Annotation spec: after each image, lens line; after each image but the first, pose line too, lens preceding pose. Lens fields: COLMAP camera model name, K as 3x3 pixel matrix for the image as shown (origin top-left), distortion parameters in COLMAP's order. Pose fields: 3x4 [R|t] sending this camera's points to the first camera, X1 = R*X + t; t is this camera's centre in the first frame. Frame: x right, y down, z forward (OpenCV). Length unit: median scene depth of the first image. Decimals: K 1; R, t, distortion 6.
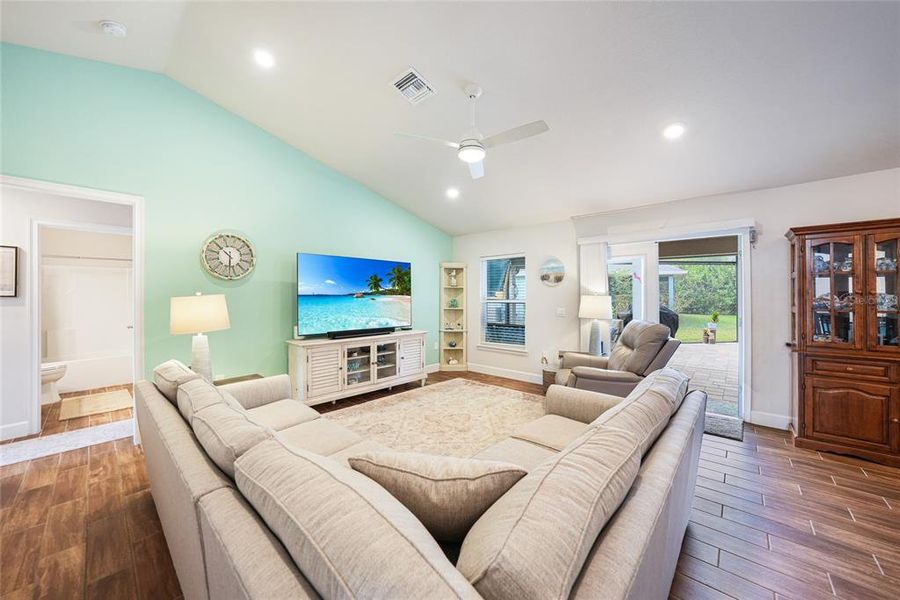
lens RADIAL K [[322.0, 0, 451.0], [0, 322.0, 297.2], [0, 0, 1]] dist [0.001612, -0.000010]
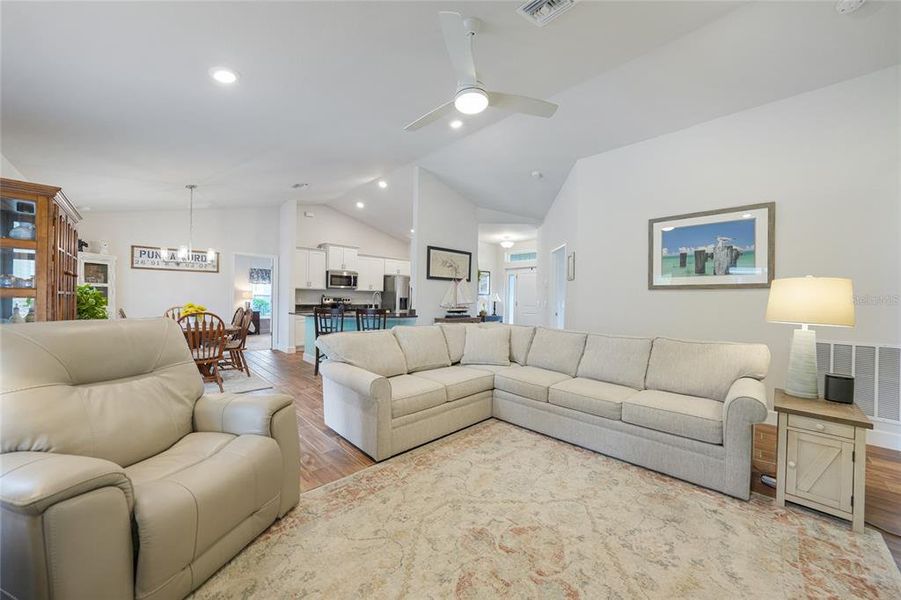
lens RADIAL K [[322.4, 0, 451.6], [0, 322.4, 298.2], [0, 0, 1]] dist [0.001612, -0.000010]
pose [[-0.997428, -0.005040, 0.071495, 0.044596], [-0.004606, 0.999970, 0.006231, 0.032197], [-0.071524, 0.005886, -0.997422, 1.523207]]
